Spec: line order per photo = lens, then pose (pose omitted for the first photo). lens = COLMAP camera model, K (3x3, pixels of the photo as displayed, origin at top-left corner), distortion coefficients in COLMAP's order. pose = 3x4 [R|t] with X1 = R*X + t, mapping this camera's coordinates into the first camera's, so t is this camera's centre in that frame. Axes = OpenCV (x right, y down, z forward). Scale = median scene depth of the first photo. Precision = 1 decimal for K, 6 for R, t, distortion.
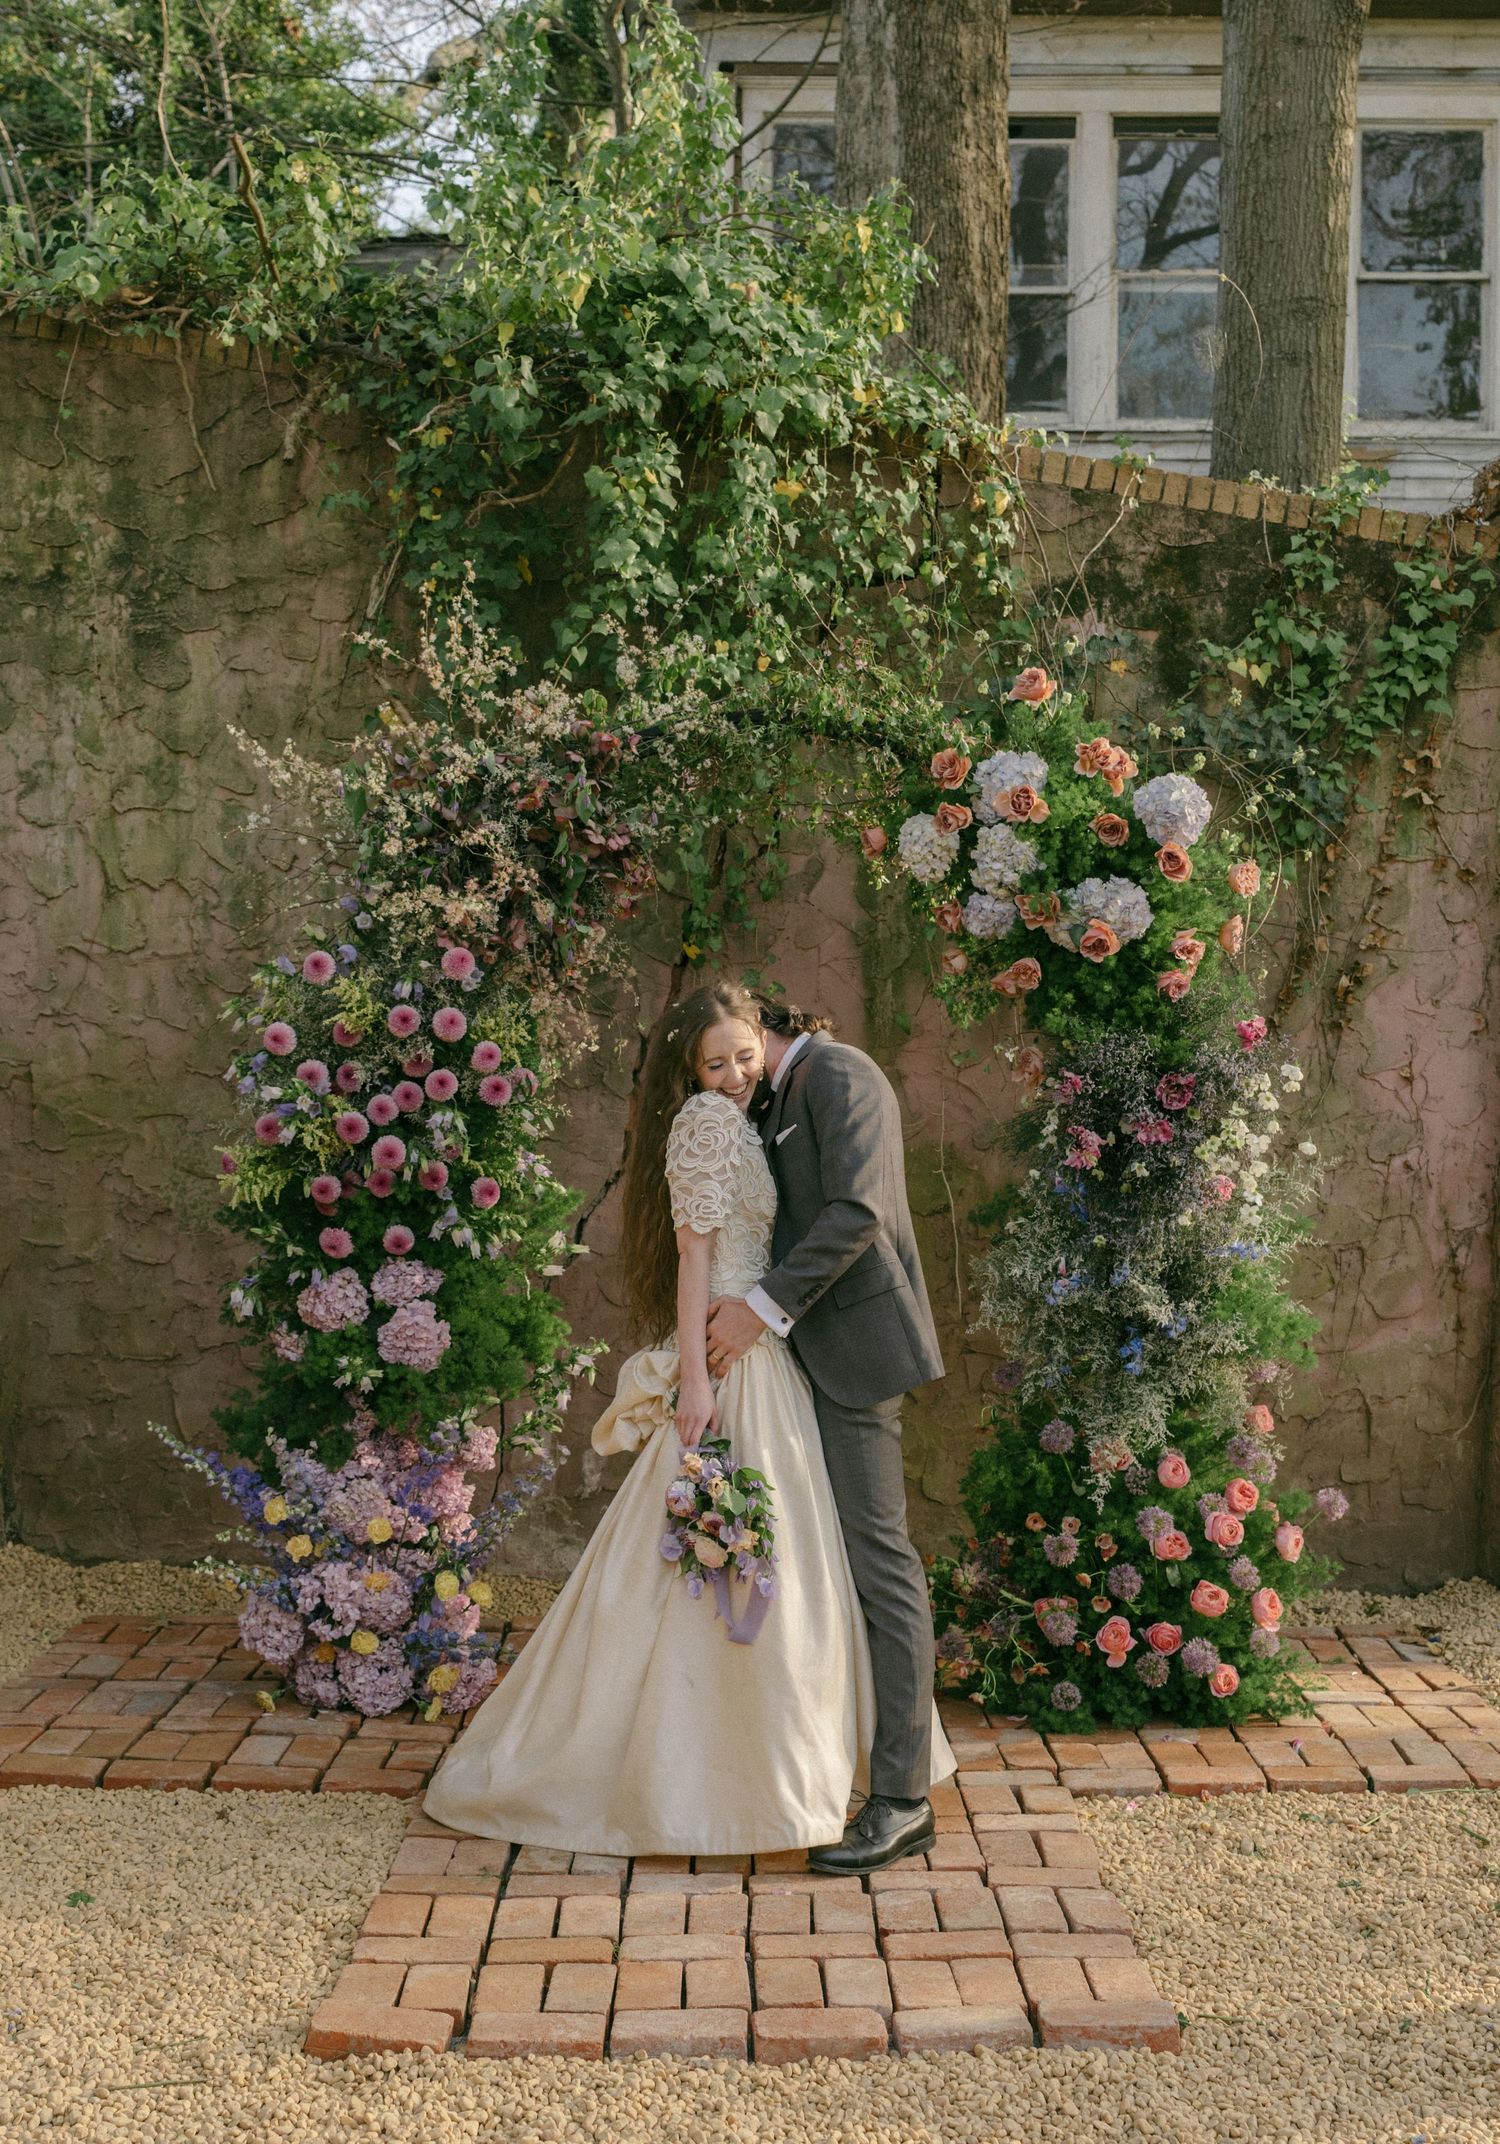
lens RADIAL K [[2393.6, 0, 758.9], [0, 2393.6, 1136.3], [0, 0, 1]] dist [-0.003515, -0.021895]
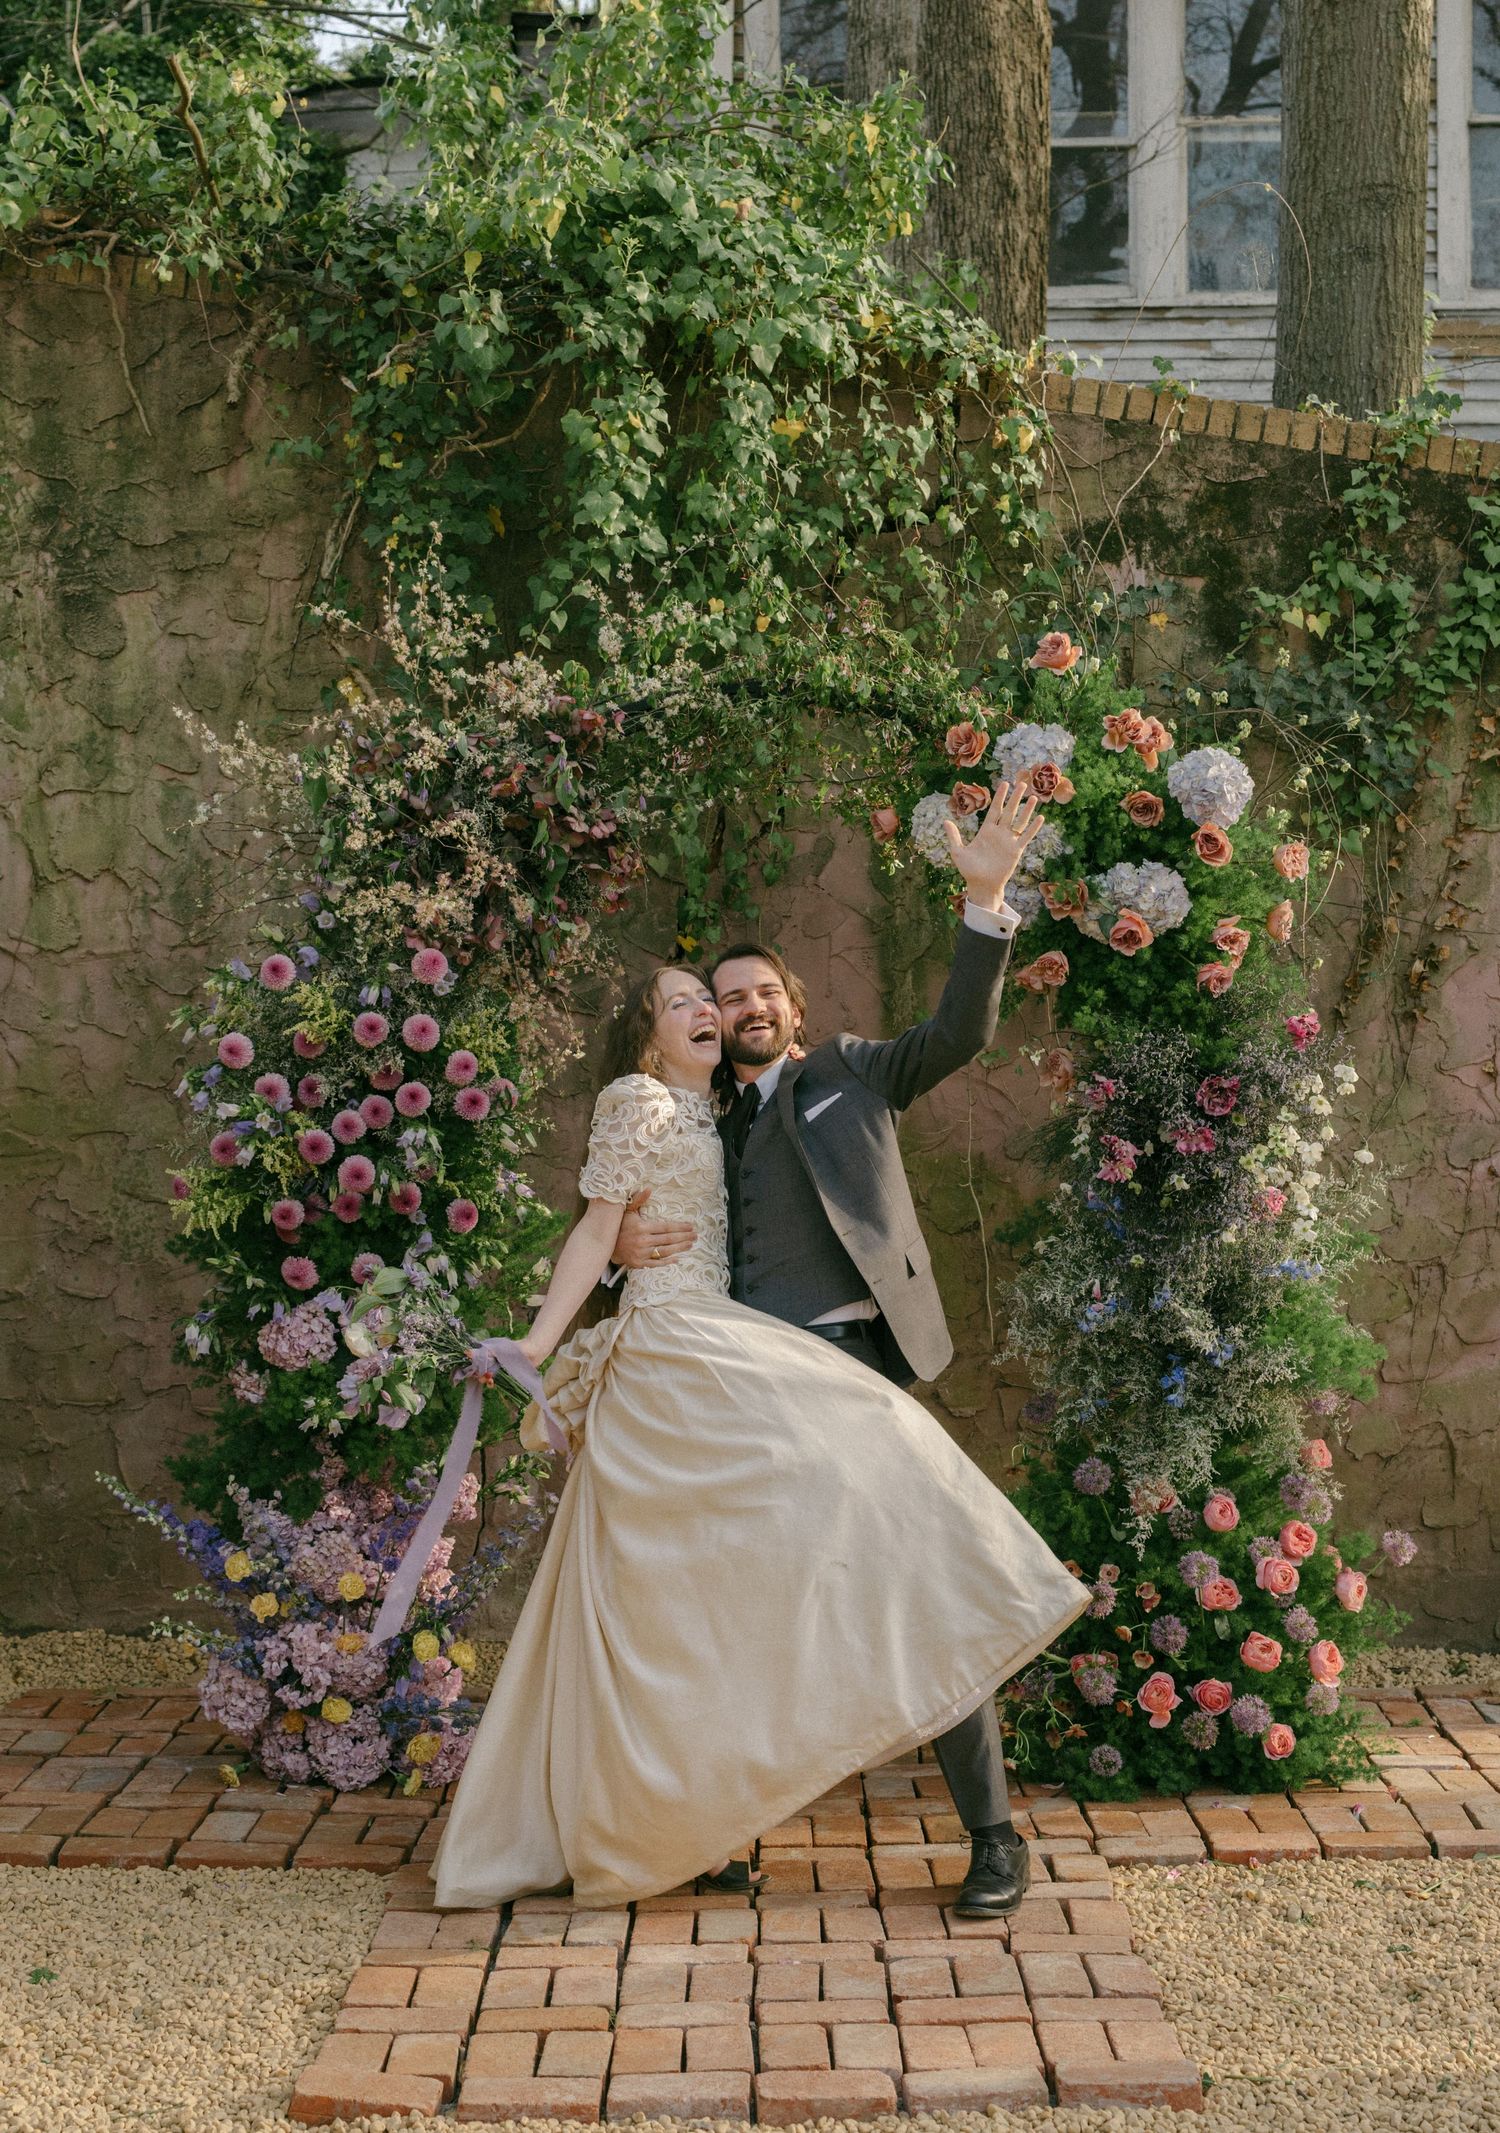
lens RADIAL K [[2930.3, 0, 757.6], [0, 2930.3, 1142.7], [0, 0, 1]] dist [-0.008154, -0.001253]
pose [[0.999865, -0.012401, -0.010742, 0.010510], [0.012438, 0.999917, 0.003371, -0.006740], [0.010699, -0.003504, 0.999937, -0.114890]]
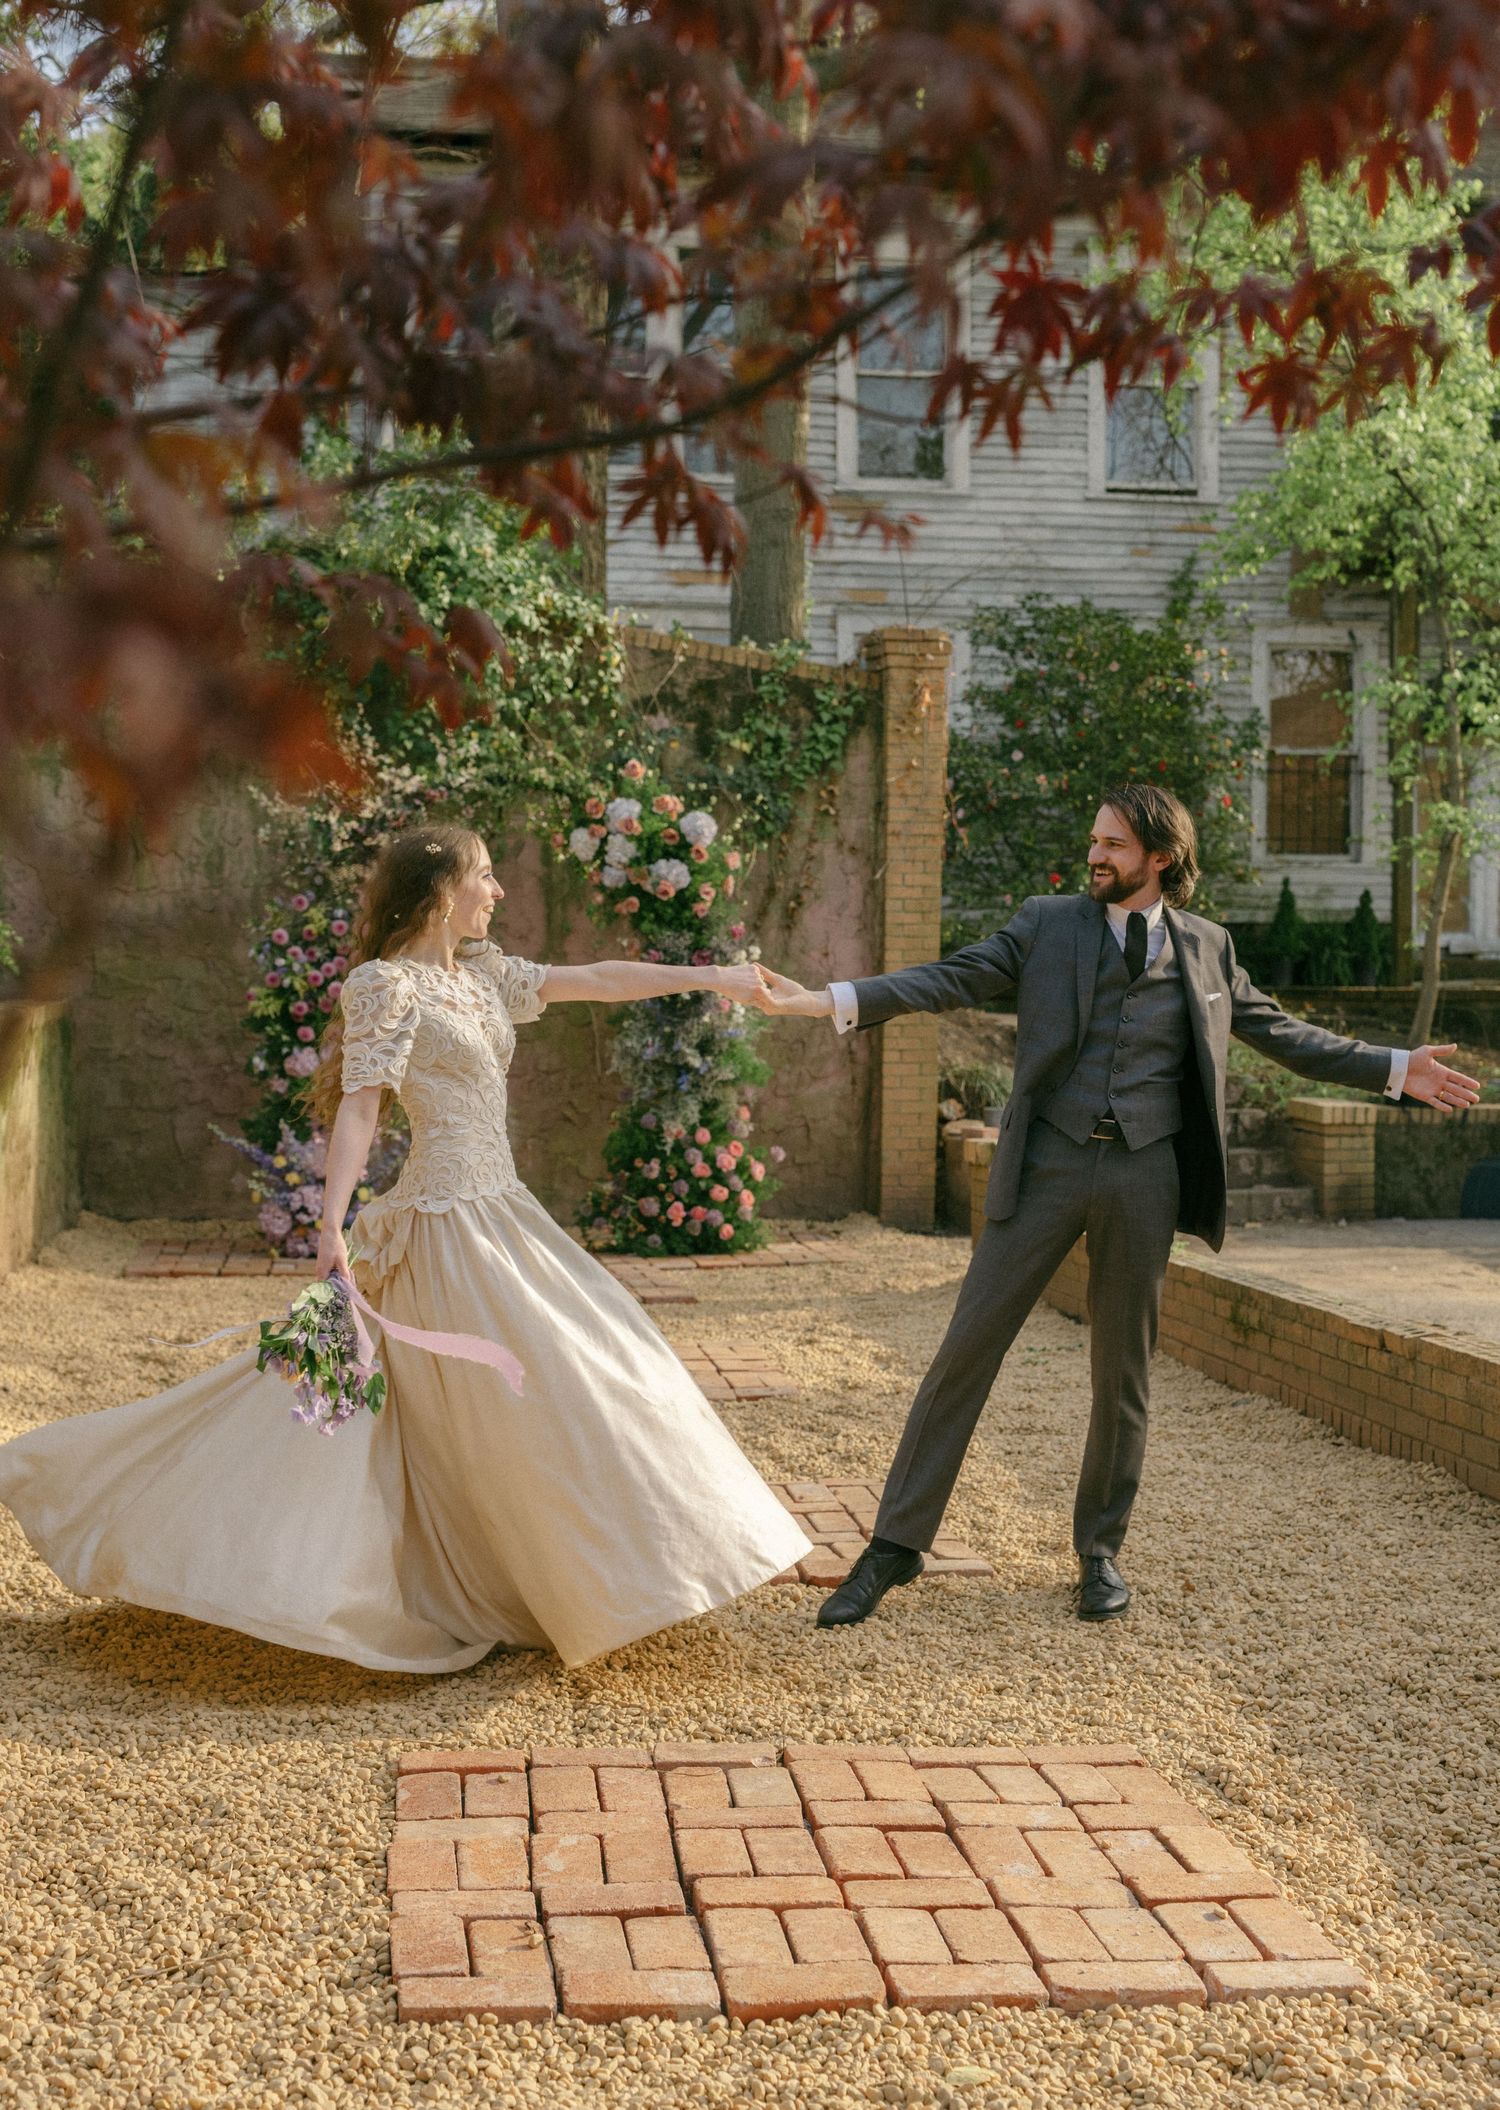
lens RADIAL K [[2743.8, 0, 751.7], [0, 2743.8, 1118.5], [0, 0, 1]] dist [-0.006593, -0.005406]
pose [[0.986497, -0.014864, 0.163105, -0.183471], [0.009959, 0.999474, 0.030853, 0.047954], [-0.163478, -0.028812, 0.986126, -1.425186]]
